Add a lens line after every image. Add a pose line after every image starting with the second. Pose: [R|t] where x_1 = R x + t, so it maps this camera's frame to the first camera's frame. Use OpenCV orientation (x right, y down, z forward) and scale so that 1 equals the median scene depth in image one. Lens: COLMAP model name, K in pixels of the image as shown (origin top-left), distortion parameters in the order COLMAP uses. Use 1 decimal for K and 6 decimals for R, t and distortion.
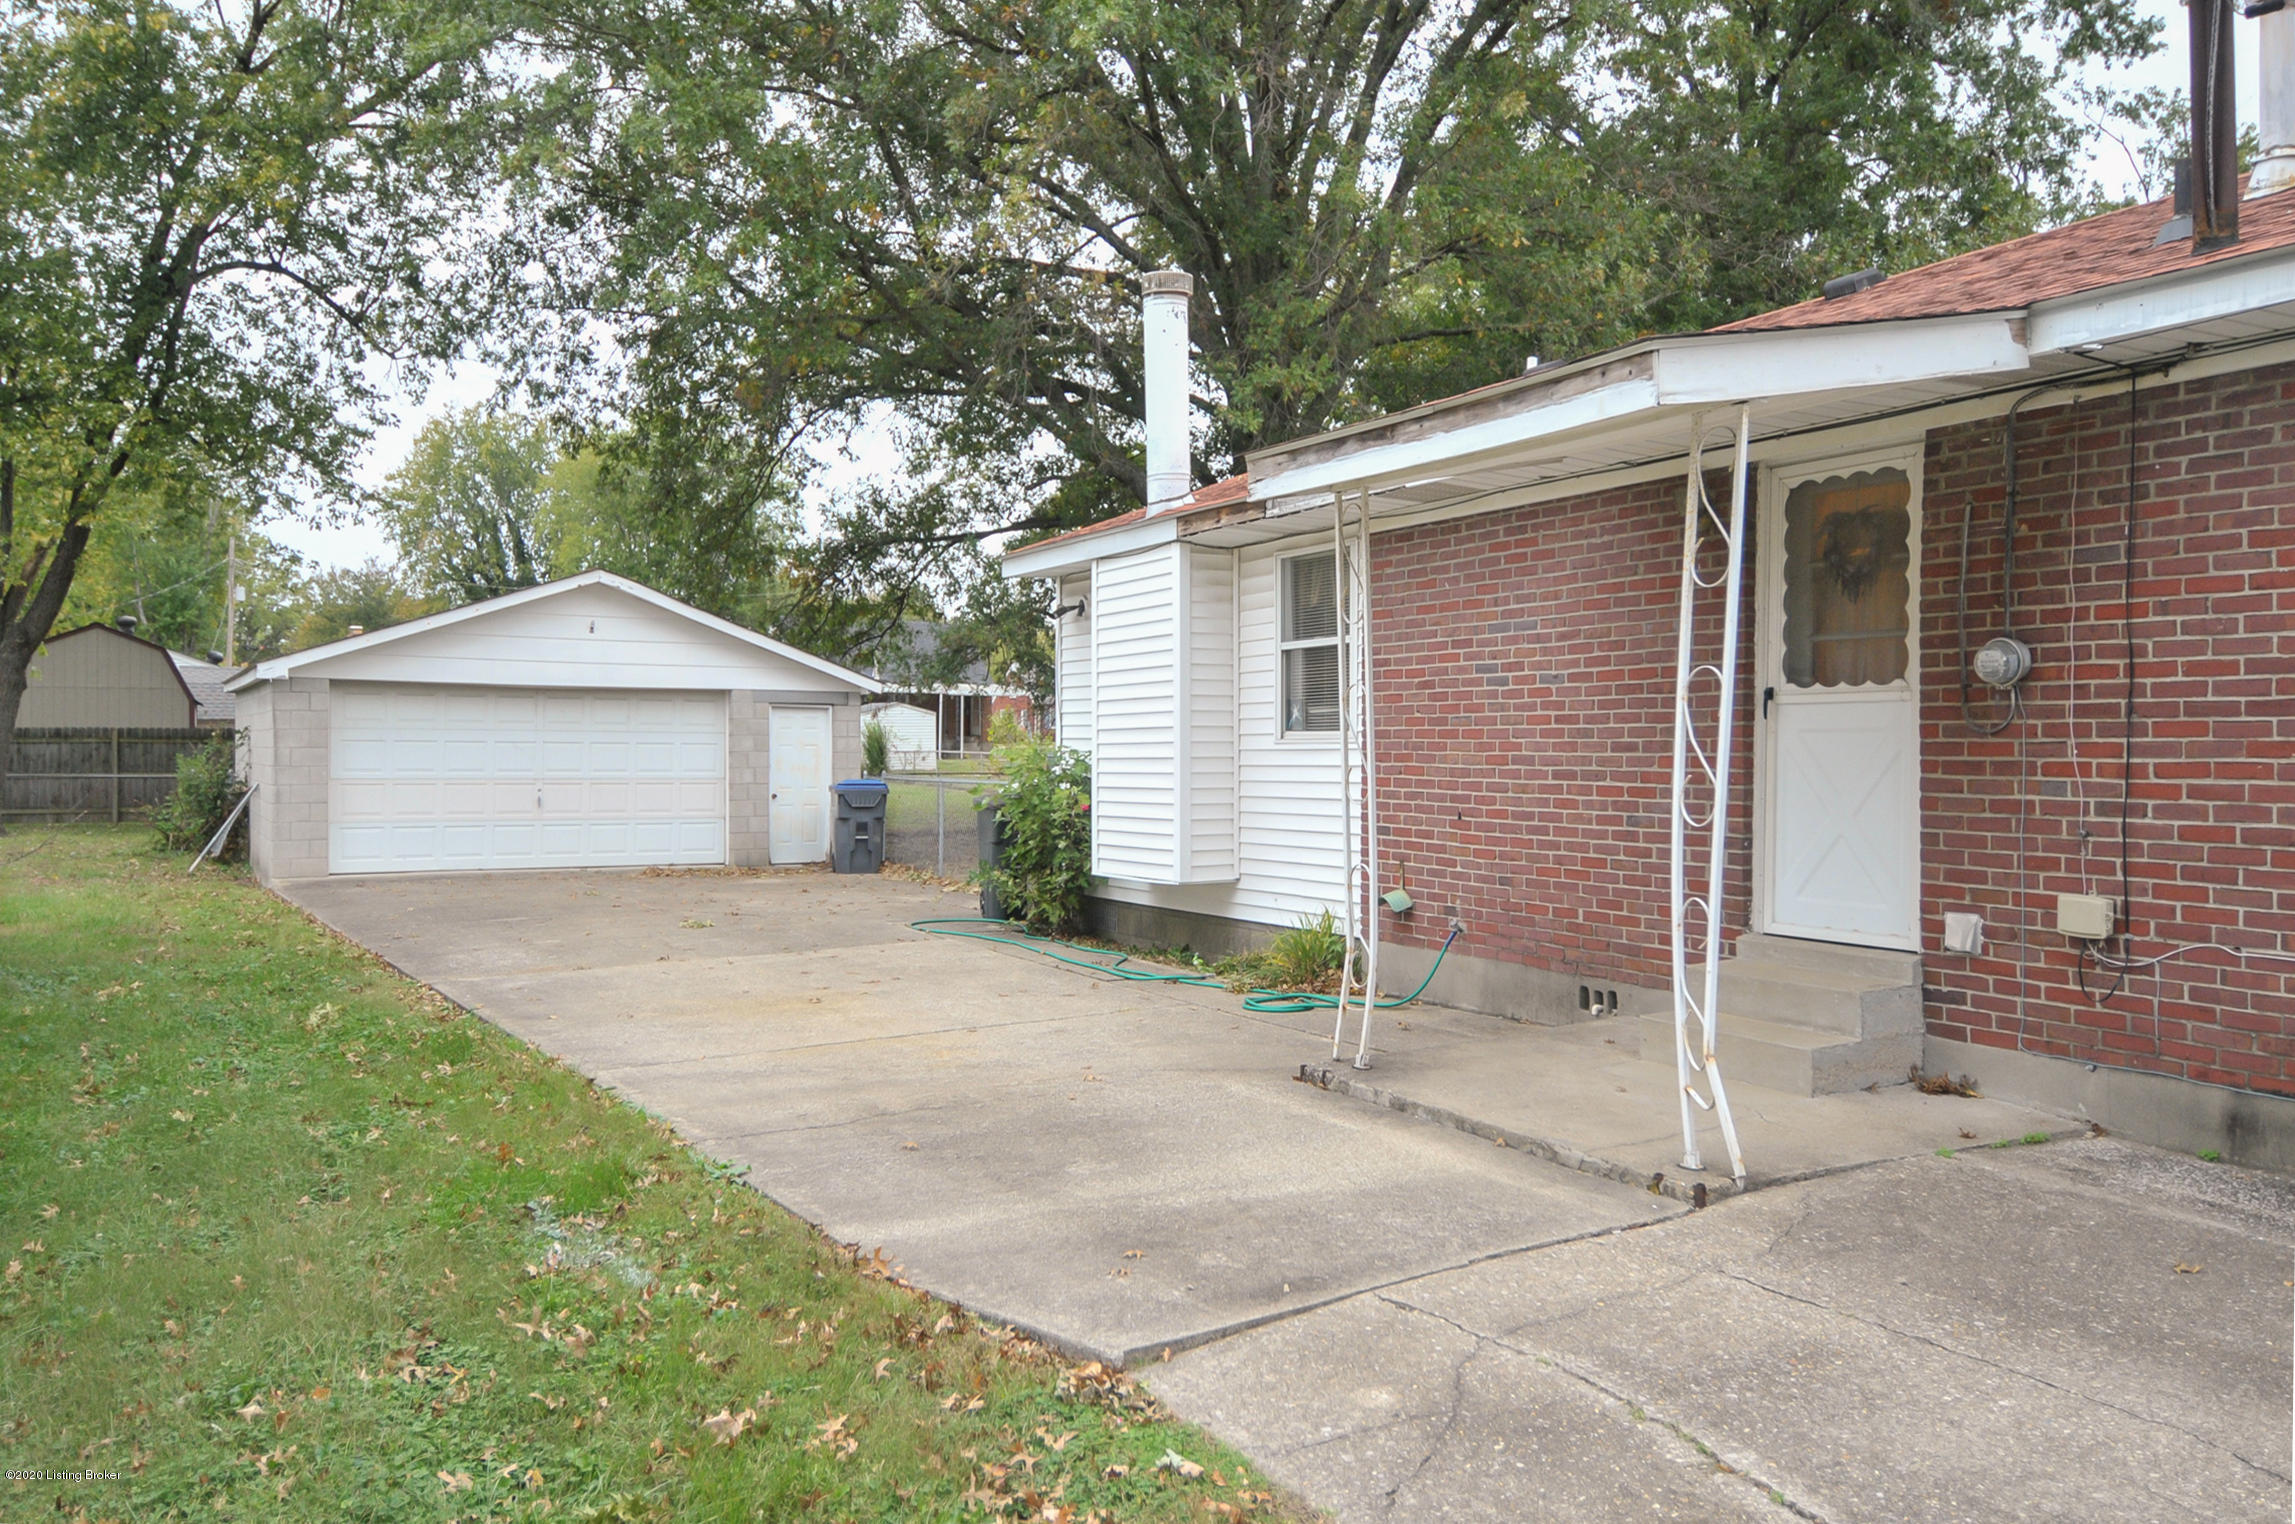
lens RADIAL K [[1636.9, 0, 1143.6], [0, 1636.9, 763.5], [0, 0, 1]] dist [0.009675, 0.002666]
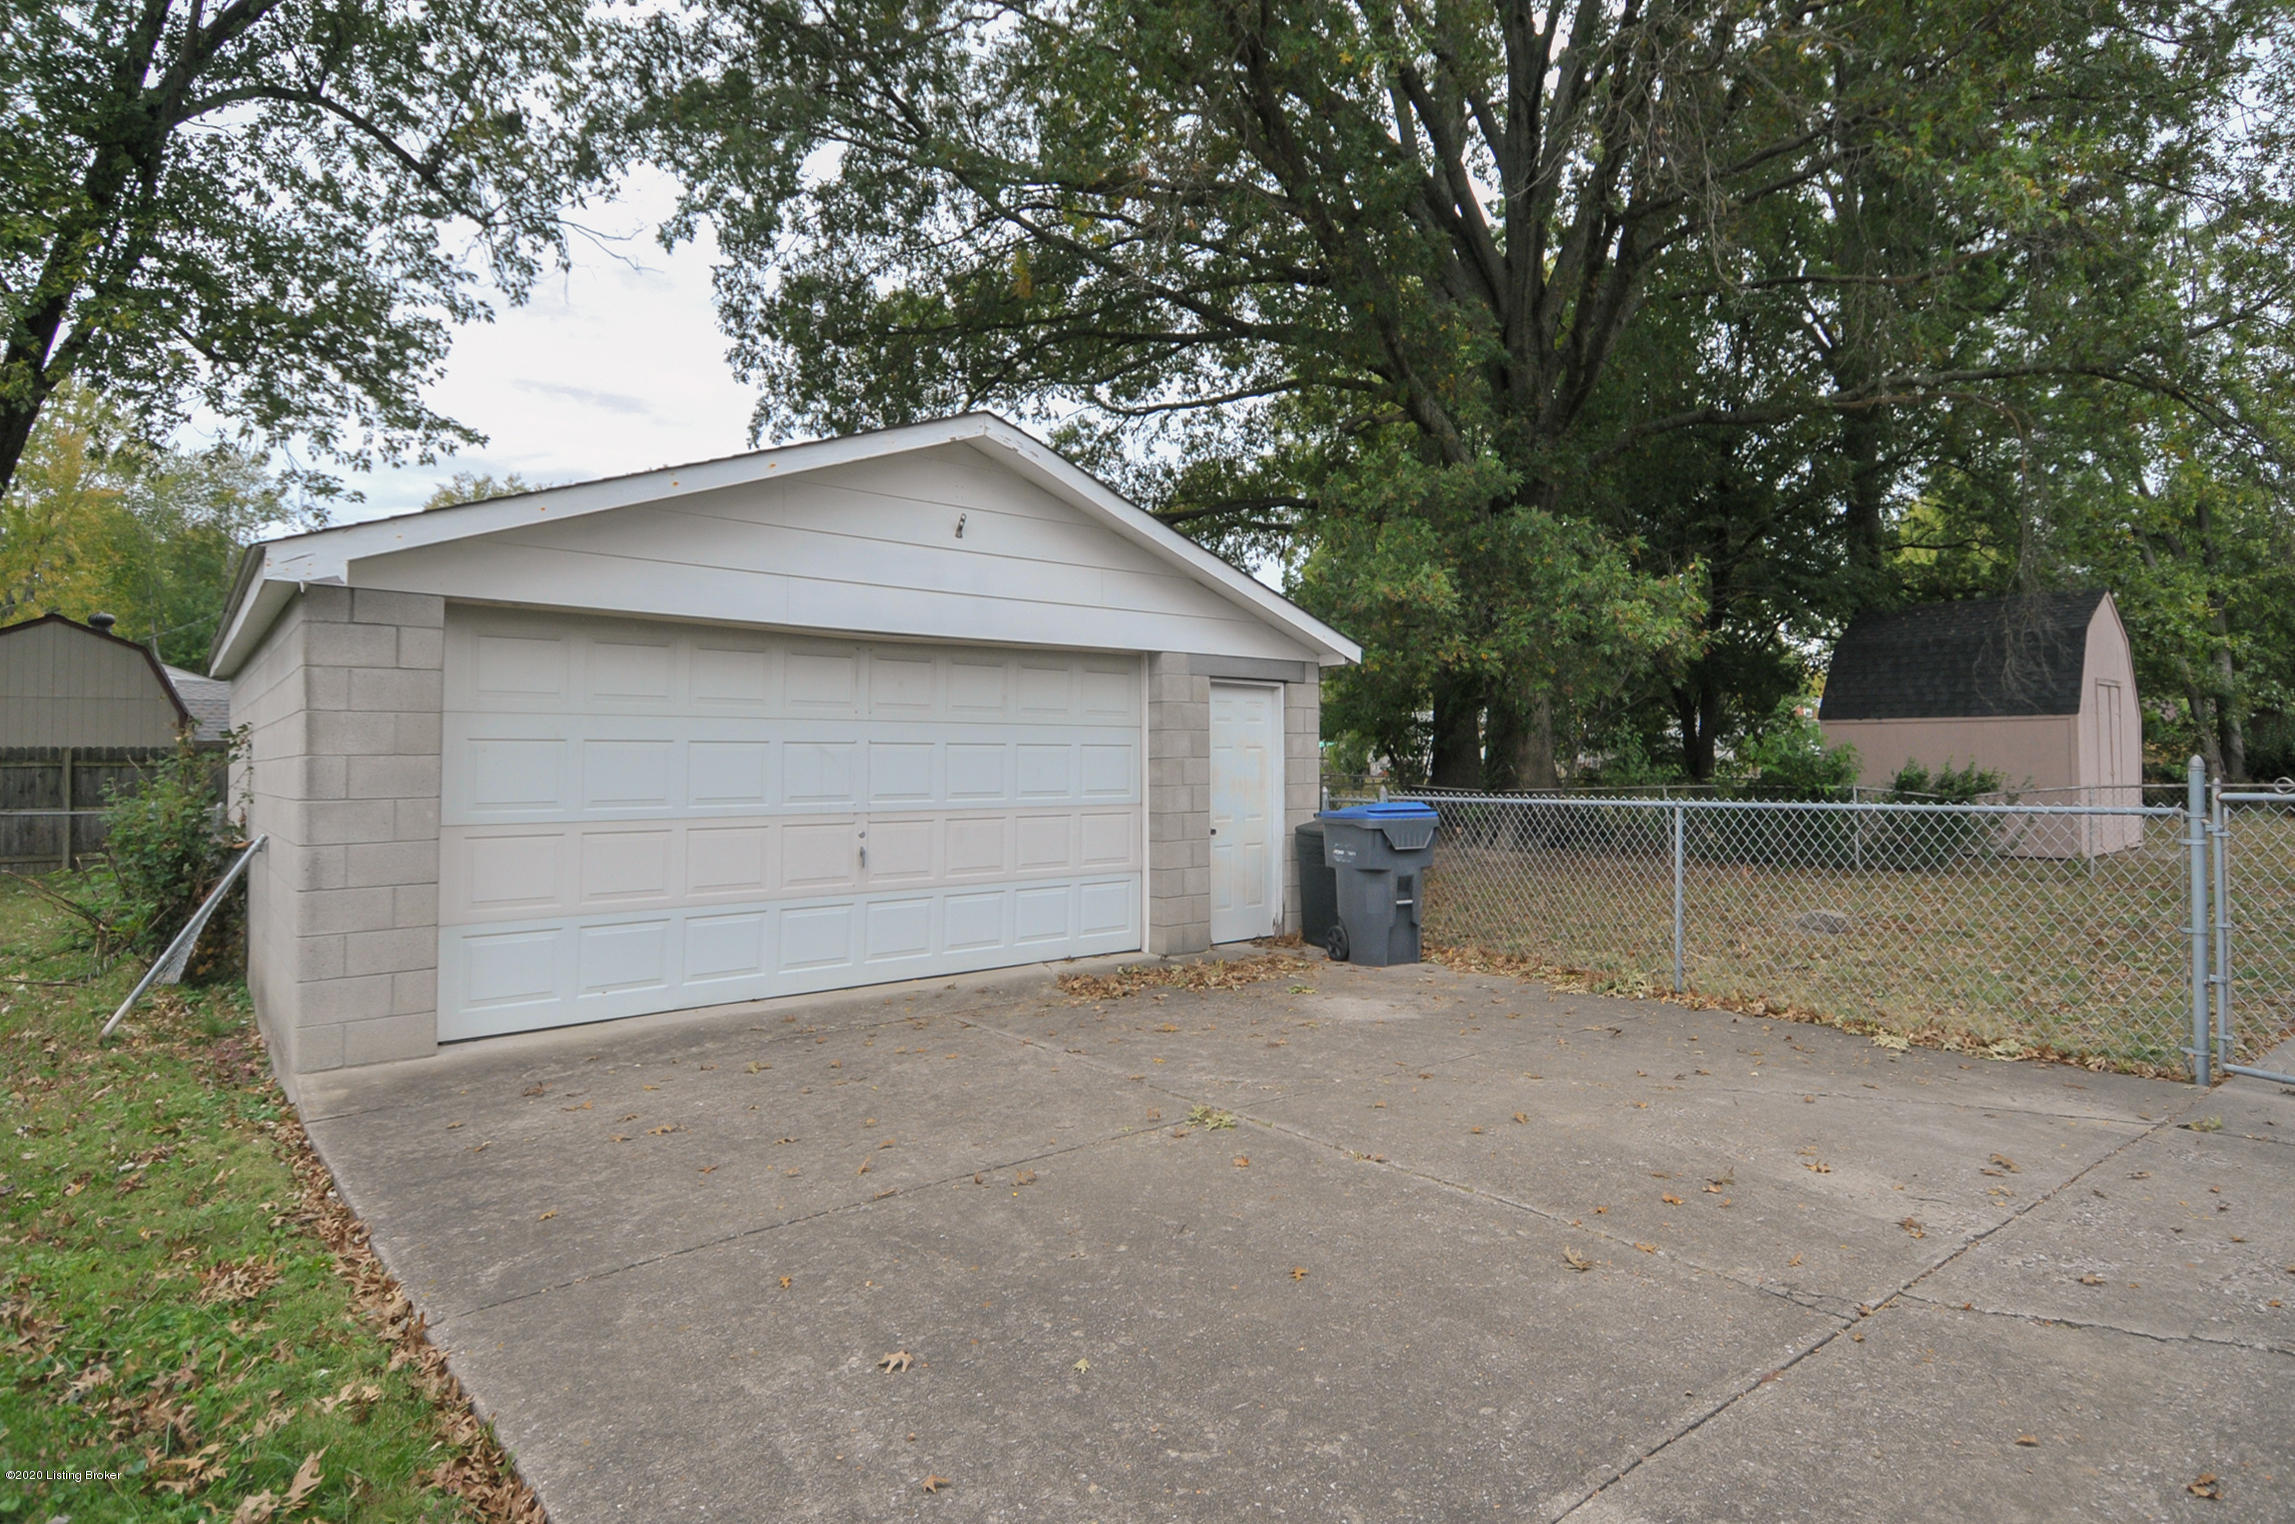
lens RADIAL K [[1264.7, 0, 1234.7], [0, 1264.7, 733.0], [0, 0, 1]] dist [-0.003828, -0.004013]
pose [[0.987816, -0.009477, 0.155335, -0.214547], [0.015139, 0.999262, -0.035309, -0.000039], [-0.154886, 0.037230, 0.987231, 0.400223]]
